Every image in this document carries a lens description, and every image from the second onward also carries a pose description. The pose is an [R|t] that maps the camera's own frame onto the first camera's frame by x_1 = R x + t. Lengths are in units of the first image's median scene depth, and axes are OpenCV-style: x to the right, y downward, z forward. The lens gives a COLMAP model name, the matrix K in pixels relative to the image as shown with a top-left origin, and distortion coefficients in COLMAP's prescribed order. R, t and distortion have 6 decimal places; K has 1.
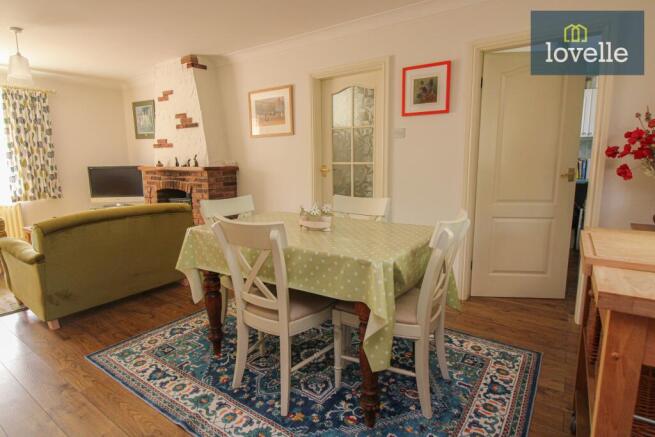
lens RADIAL K [[353.8, 0, 328.1], [0, 353.8, 217.7], [0, 0, 1]] dist [-0.006610, -0.005070]
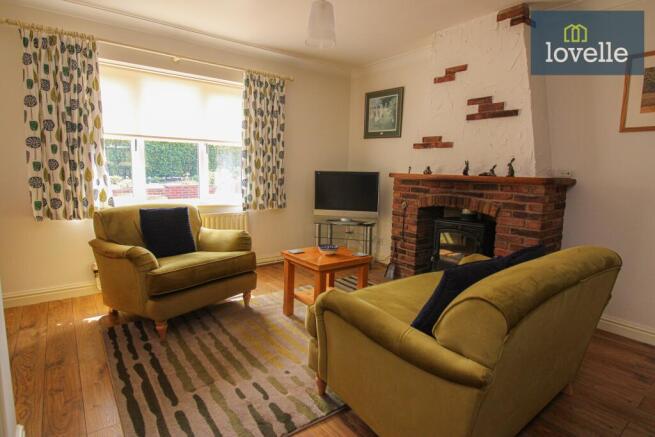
lens RADIAL K [[353.8, 0, 327.9], [0, 353.8, 218.6], [0, 0, 1]] dist [-0.006610, -0.005070]
pose [[0.949553, 0.073677, -0.304828, -0.449277], [-0.081772, 0.996555, -0.013855, -0.029579], [0.302757, 0.038082, 0.952307, 0.265101]]
